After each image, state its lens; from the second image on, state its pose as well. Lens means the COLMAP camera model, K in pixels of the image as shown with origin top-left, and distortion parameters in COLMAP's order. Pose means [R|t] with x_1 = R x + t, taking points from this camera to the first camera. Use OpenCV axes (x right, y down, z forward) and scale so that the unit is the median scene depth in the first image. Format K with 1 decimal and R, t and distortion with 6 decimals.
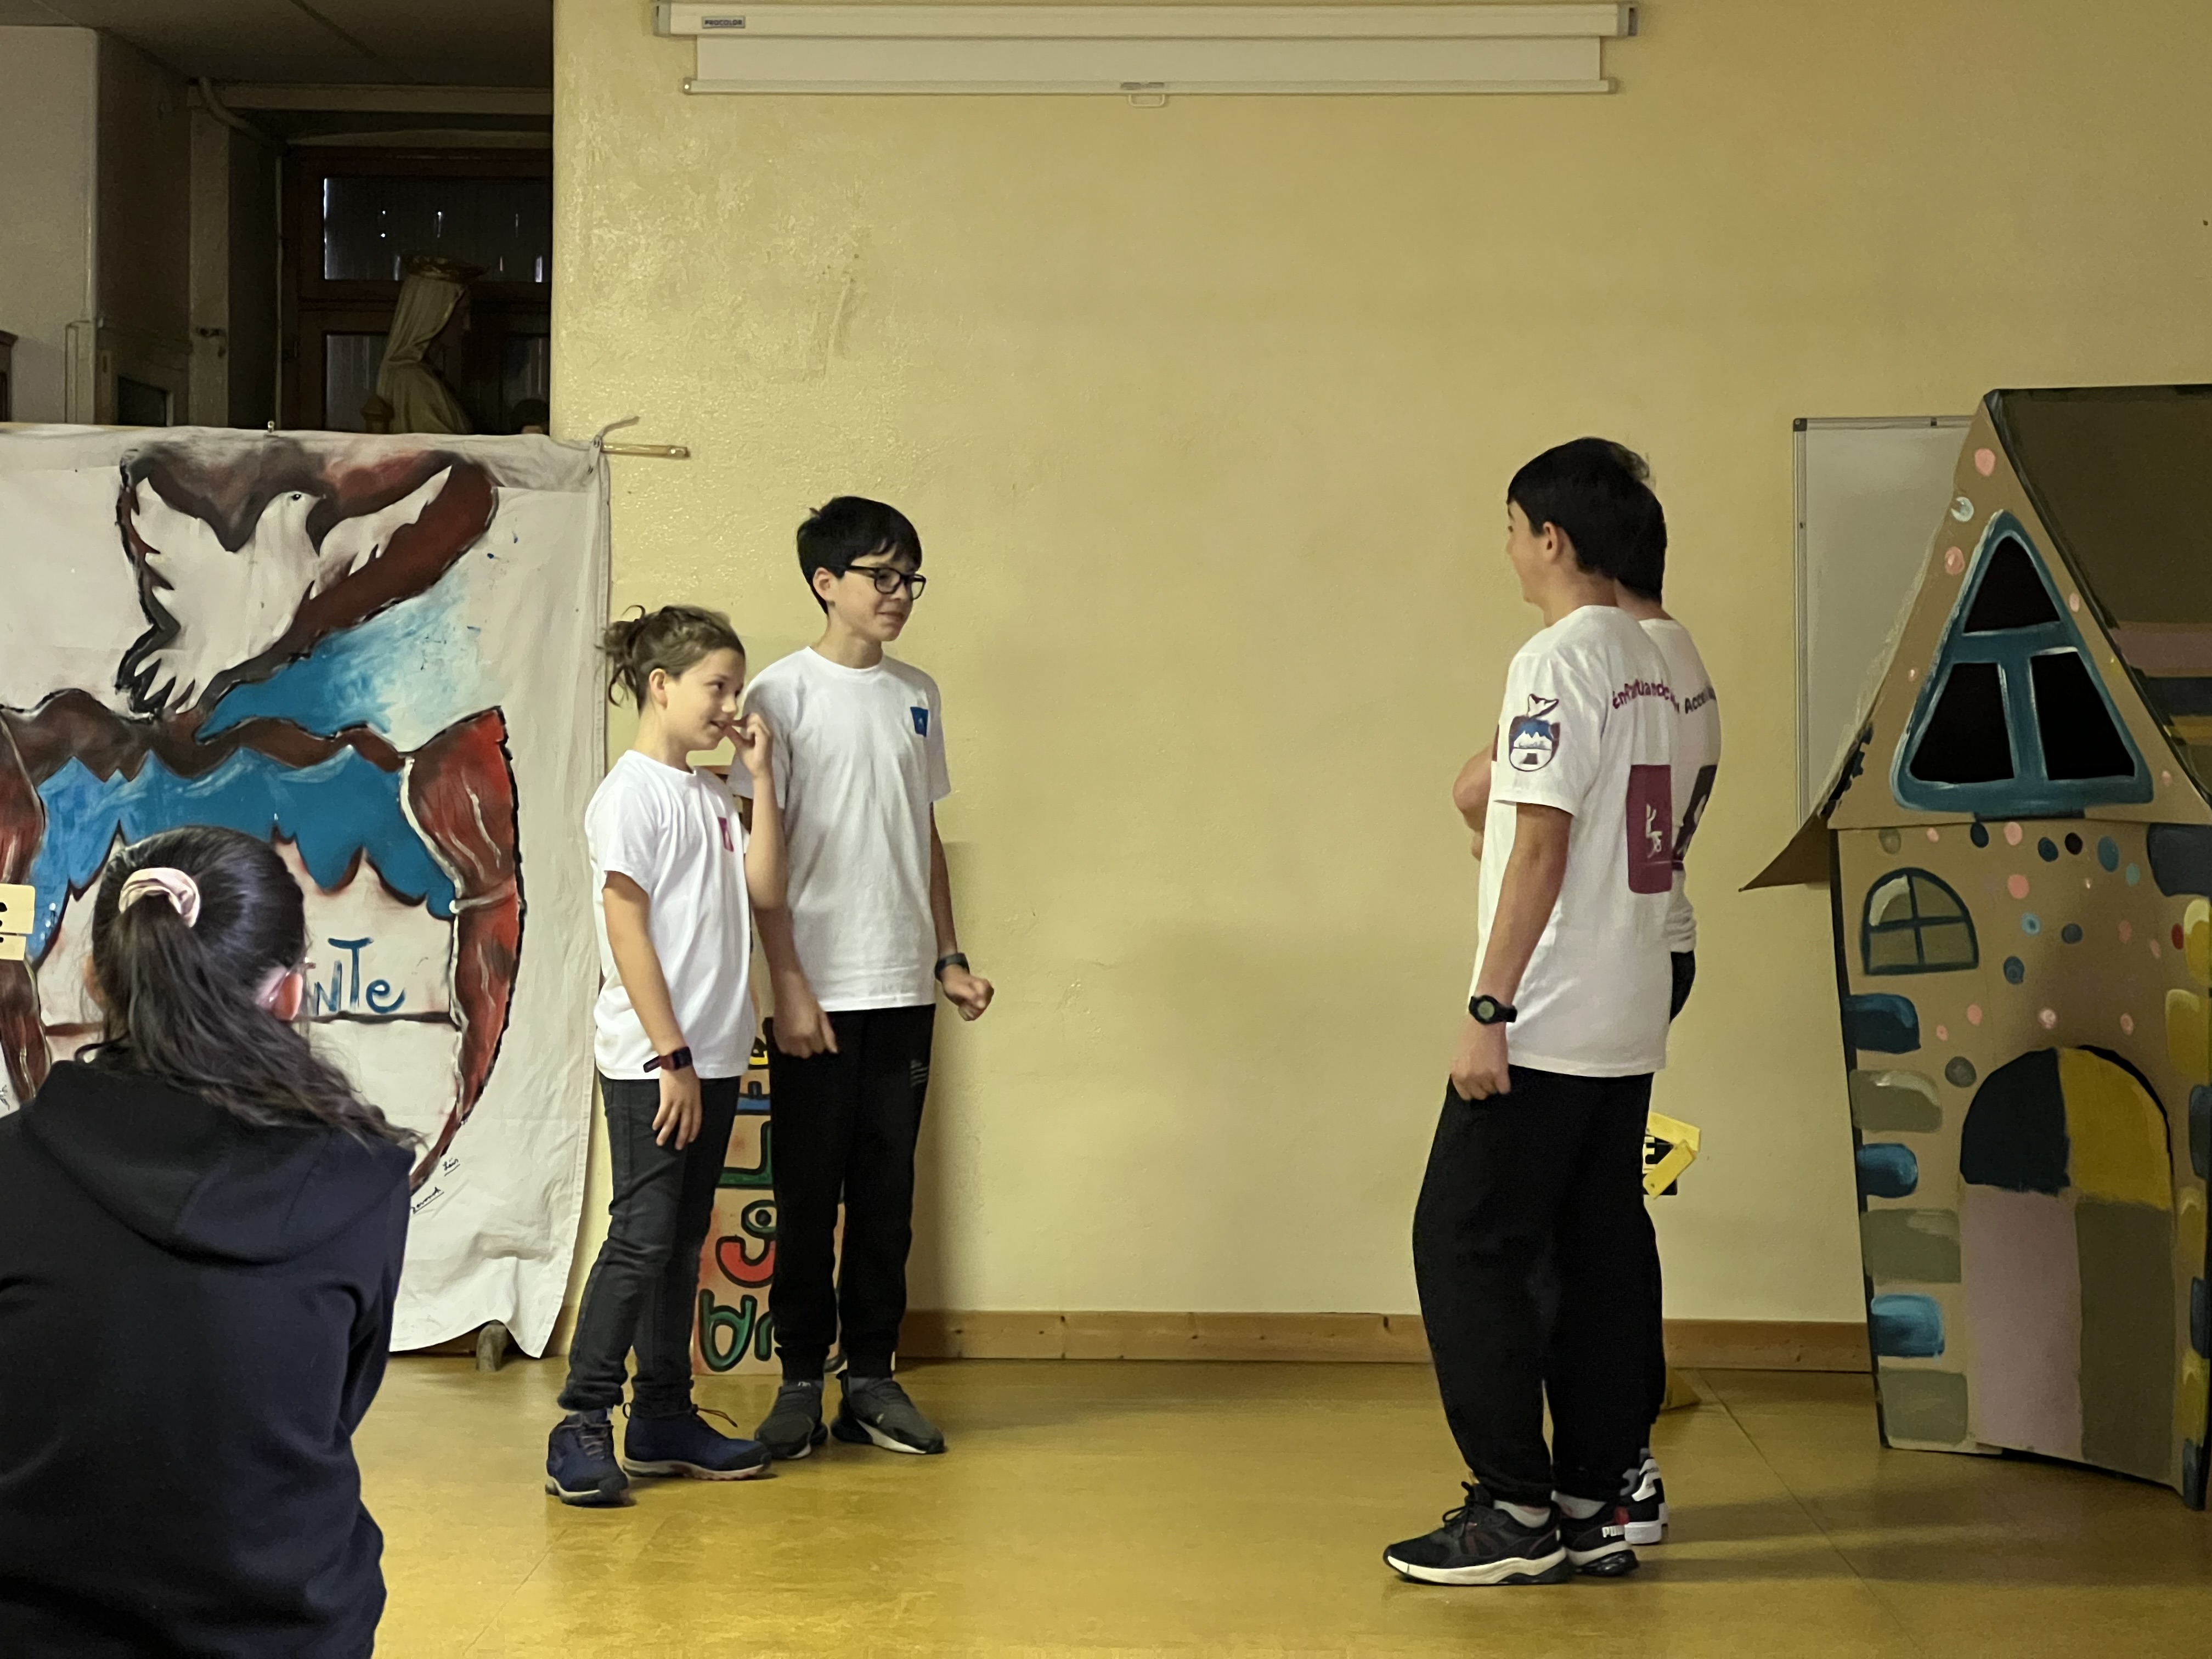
lens RADIAL K [[4922.9, 0, 1111.9], [0, 4922.9, 772.8], [0, 0, 1]] dist [-0.001576, 3.474584]
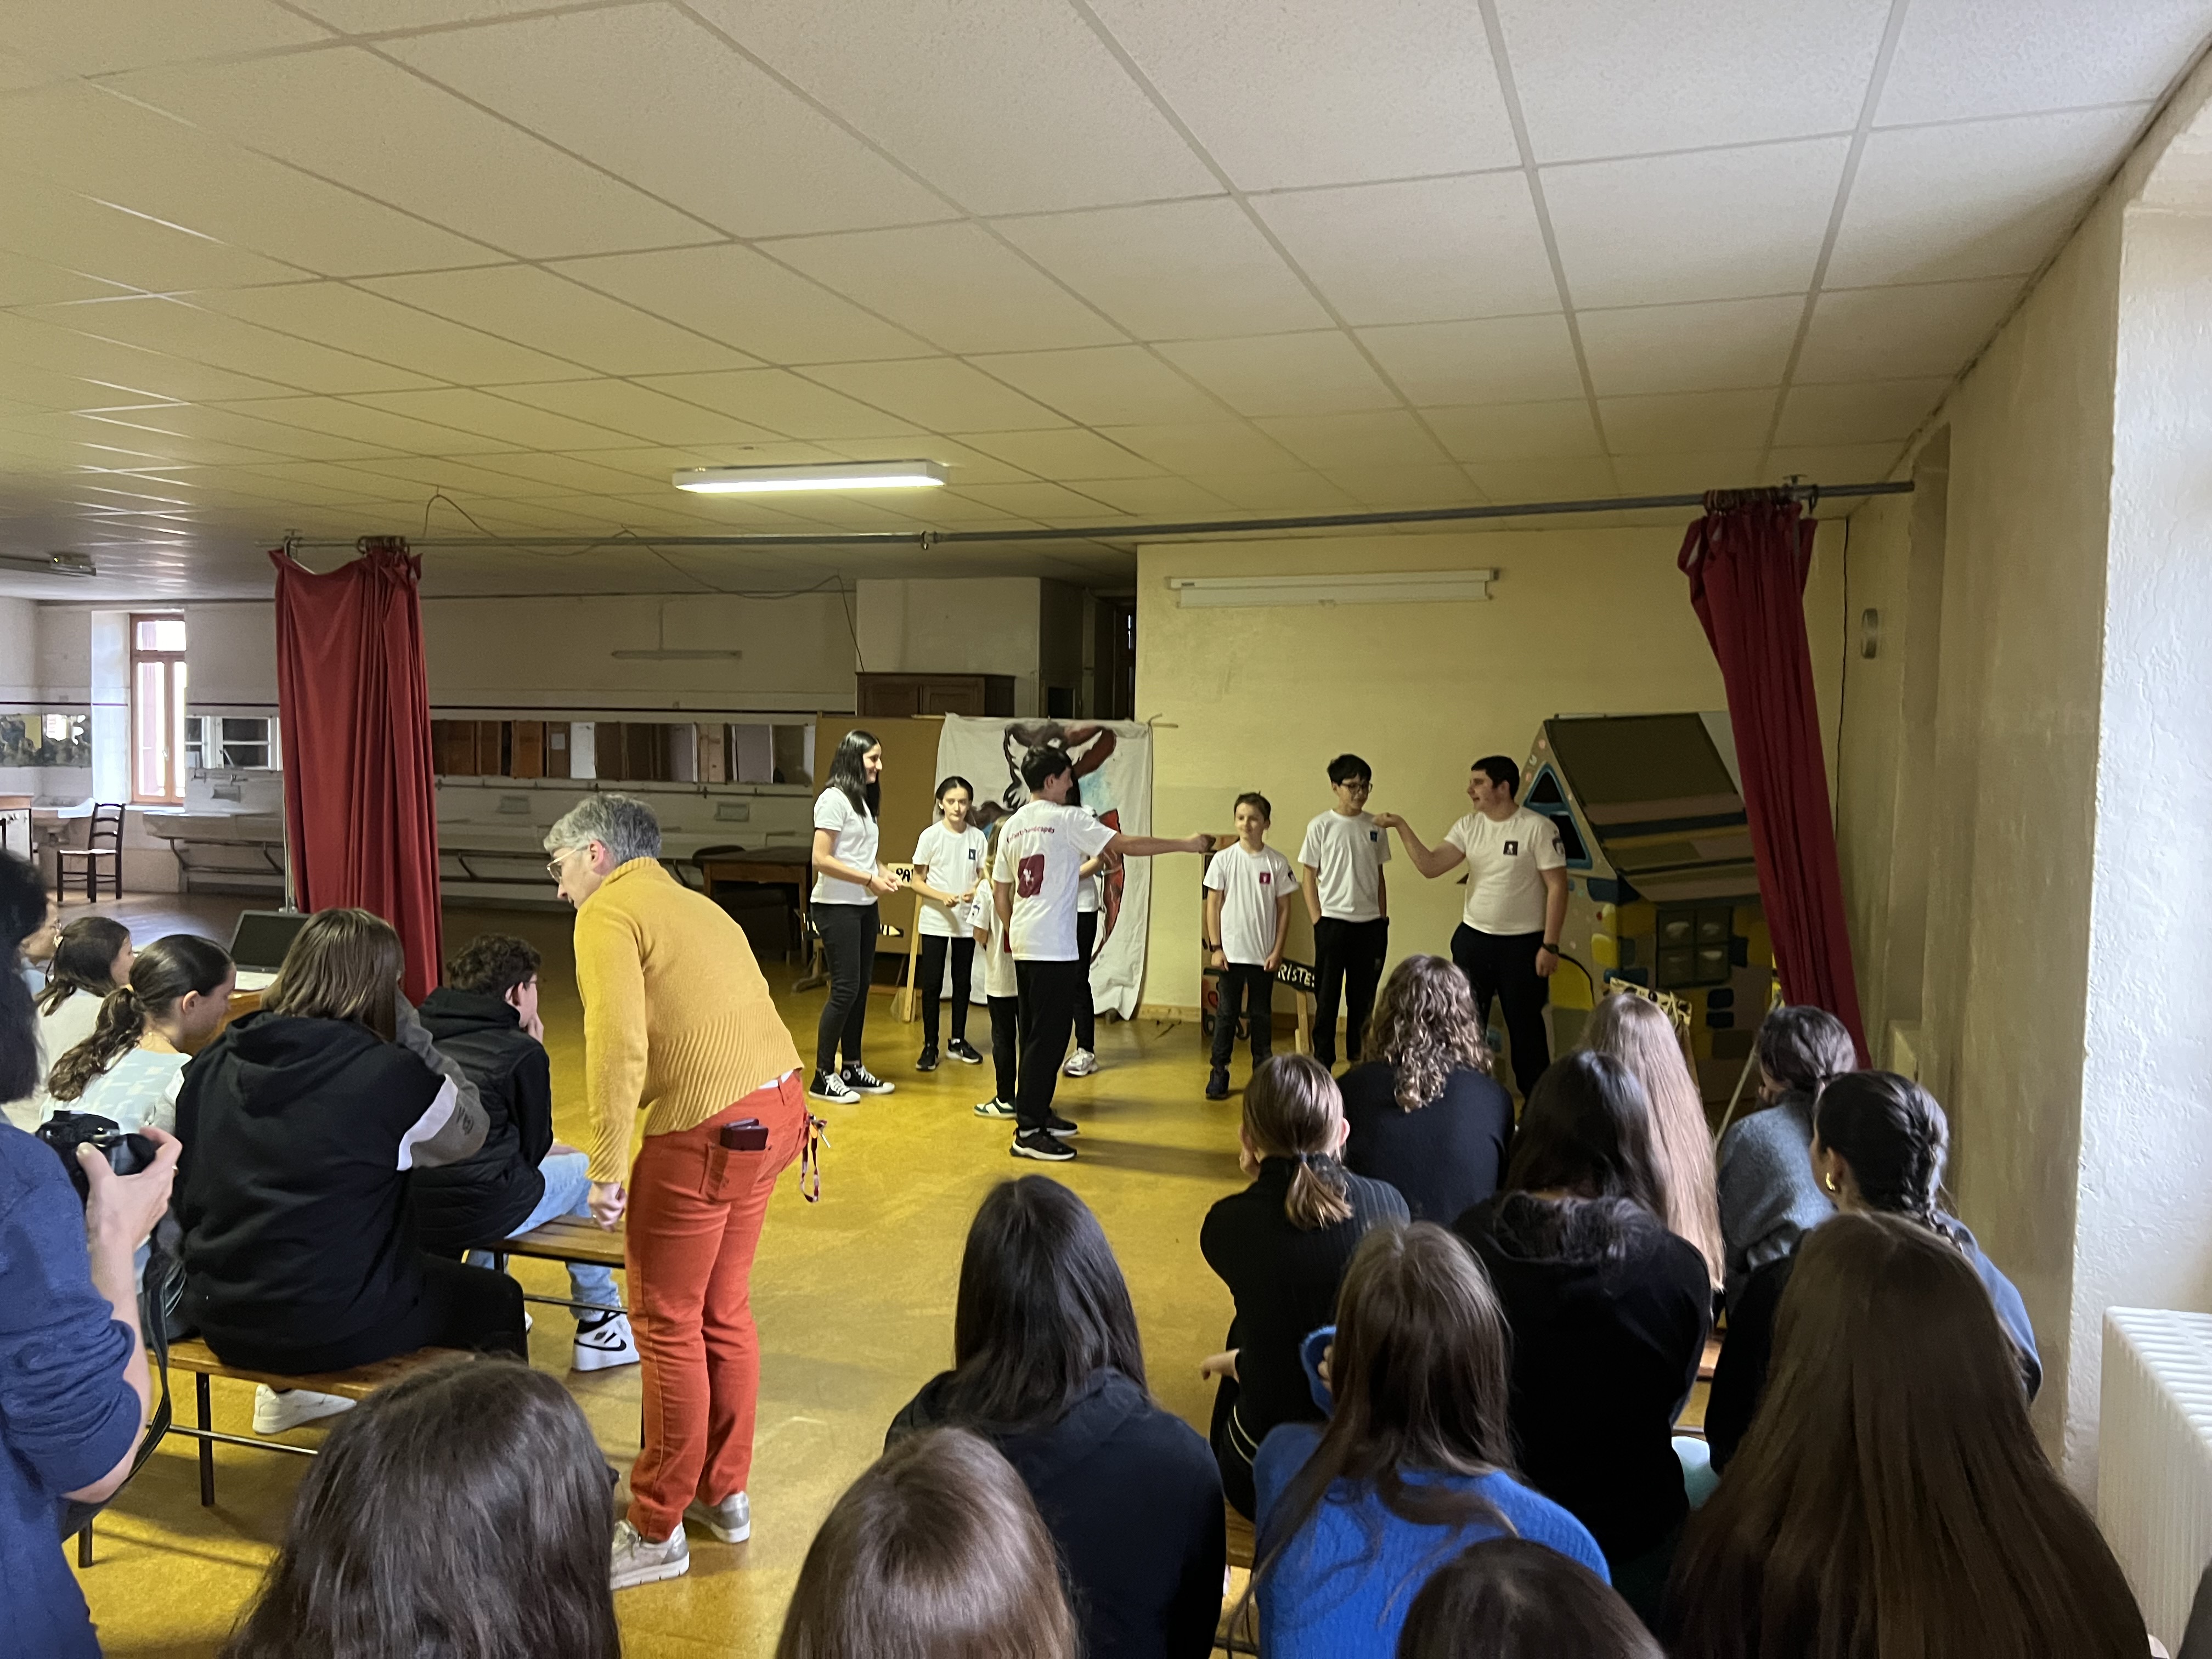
lens RADIAL K [[1653.3, 0, 1092.9], [0, 1653.3, 813.4], [0, 0, 1]] dist [0.076265, -0.092422]
pose [[0.956429, 0.013944, -0.291633, 0.162190], [-0.002225, 0.999178, 0.040475, -0.052348], [0.291958, -0.038063, 0.955673, 0.009209]]
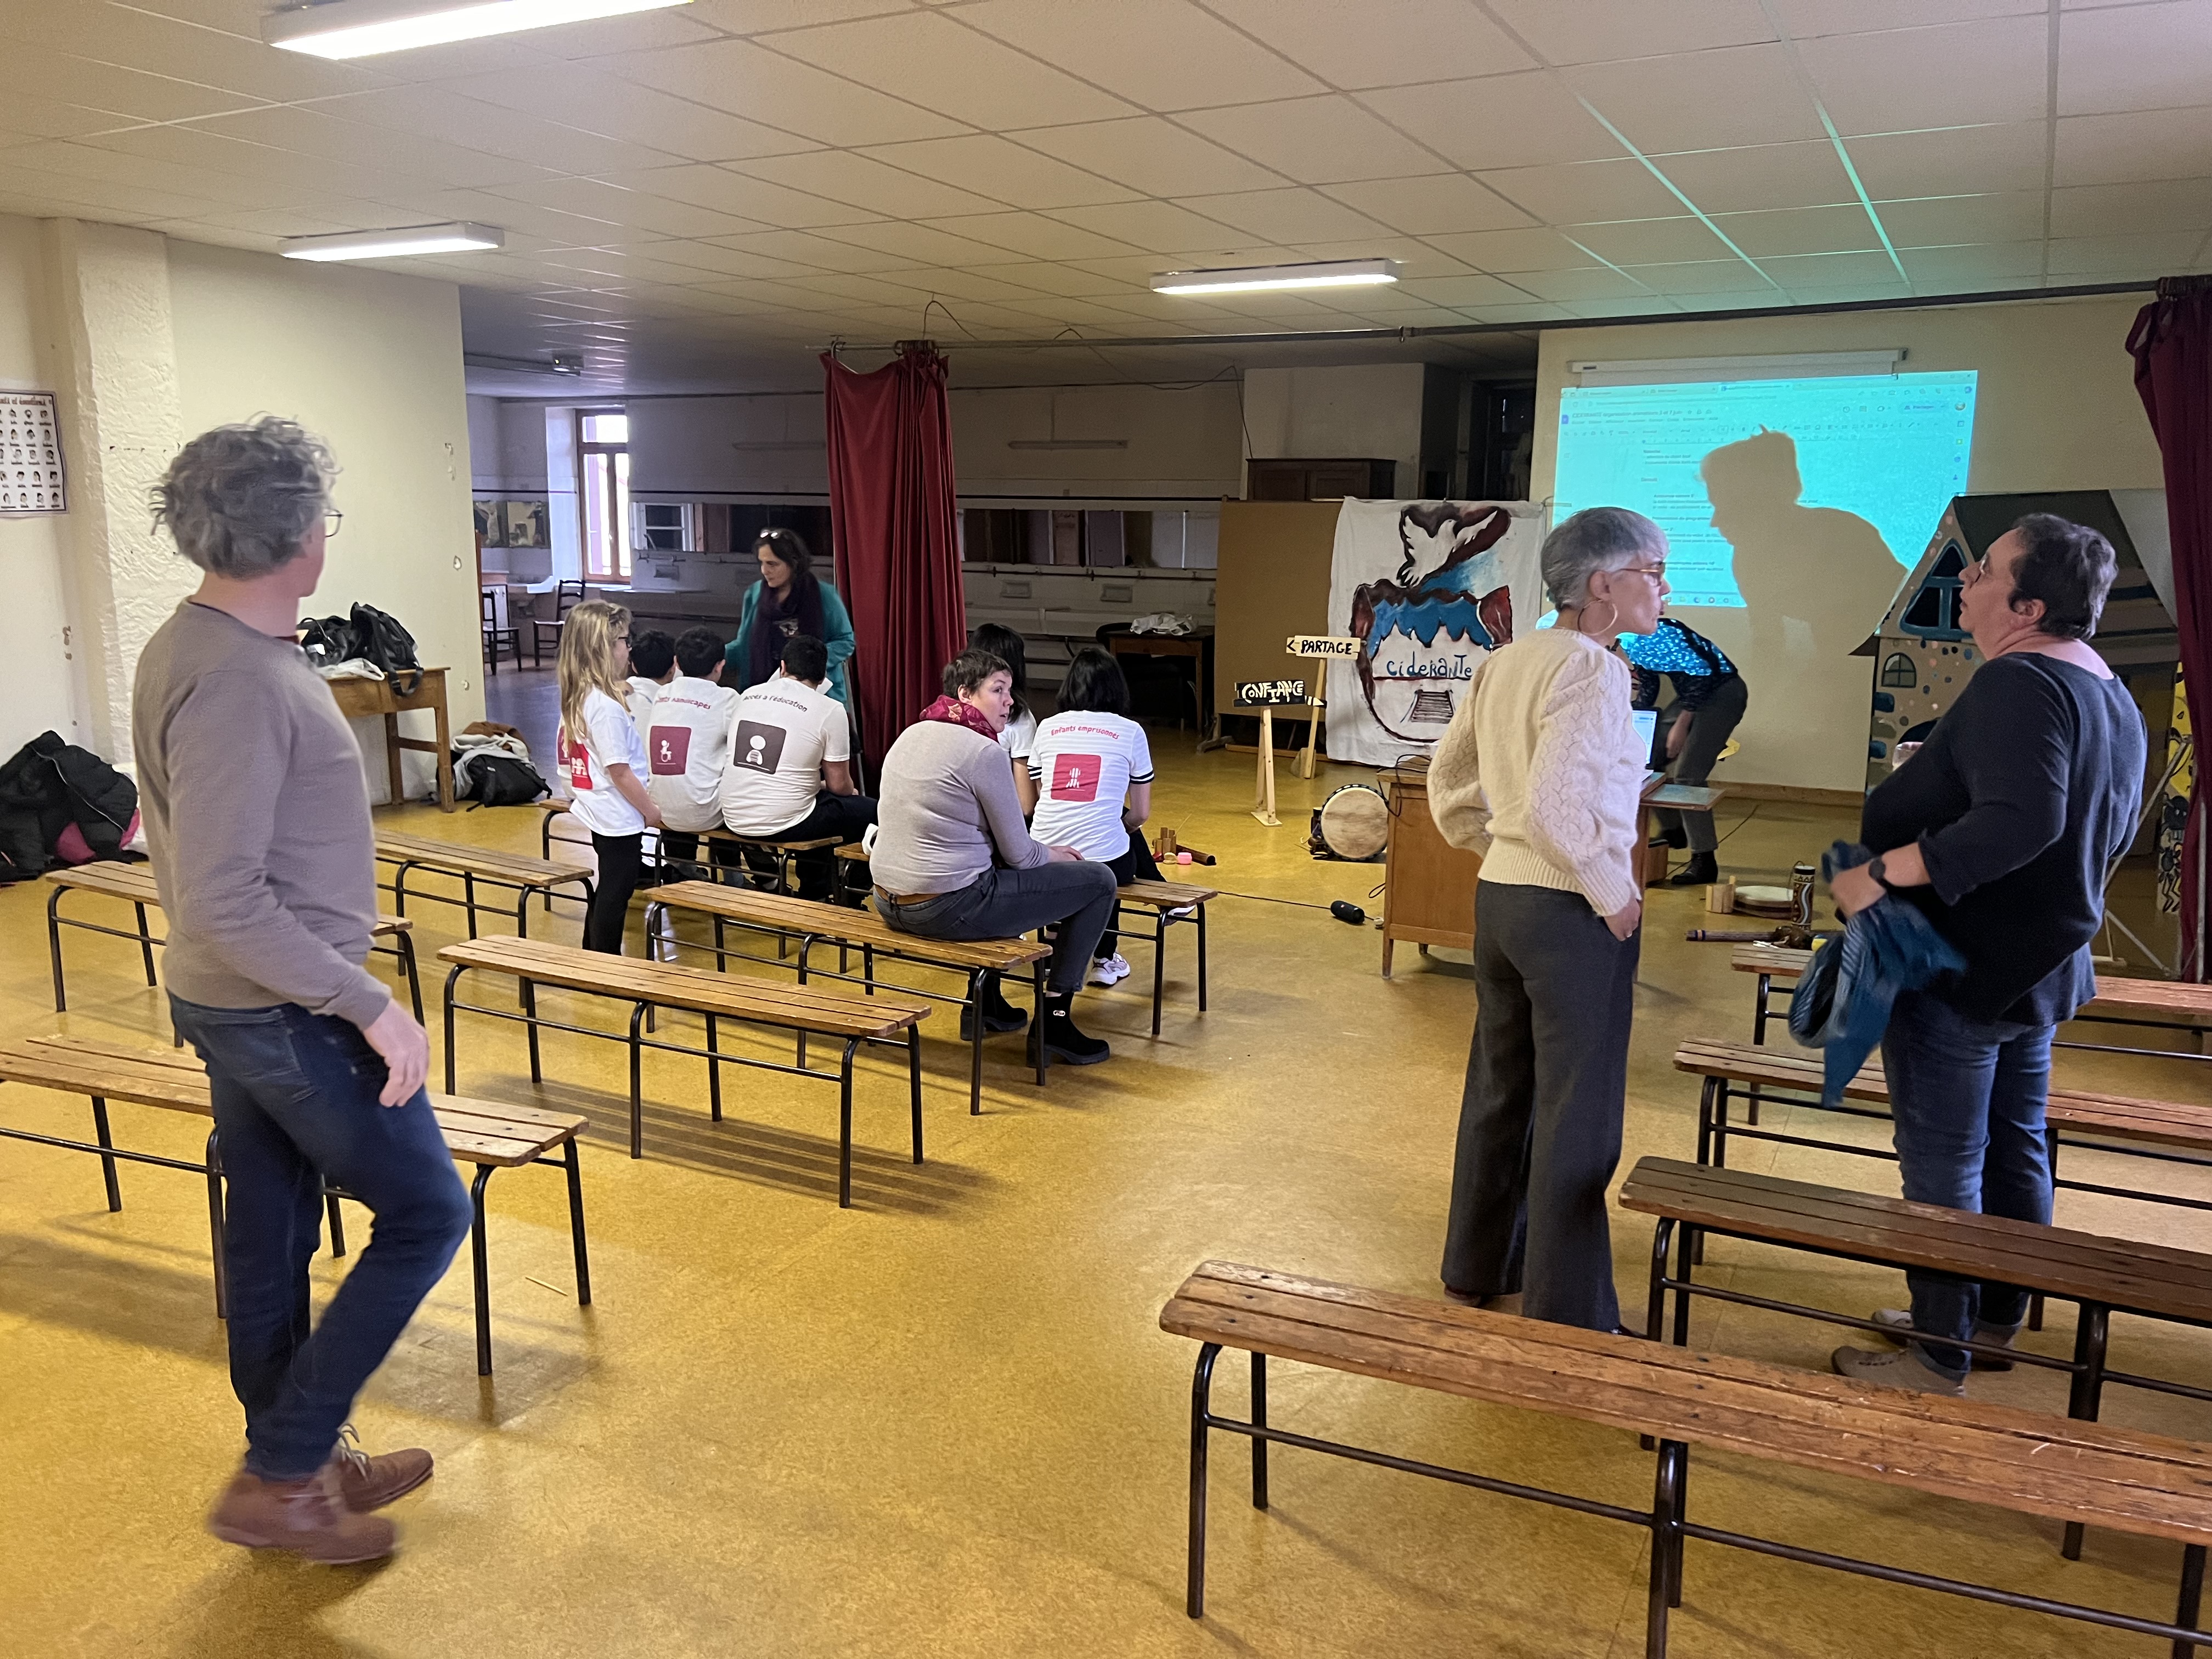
lens RADIAL K [[1652.0, 0, 1122.9], [0, 1652.0, 835.0], [0, 0, 1]] dist [0.057792, -0.059148]
pose [[0.900934, 0.080293, -0.426463, 0.131567], [-0.004199, 0.984300, 0.176452, -0.044099], [0.433935, -0.157181, 0.887127, -0.126851]]
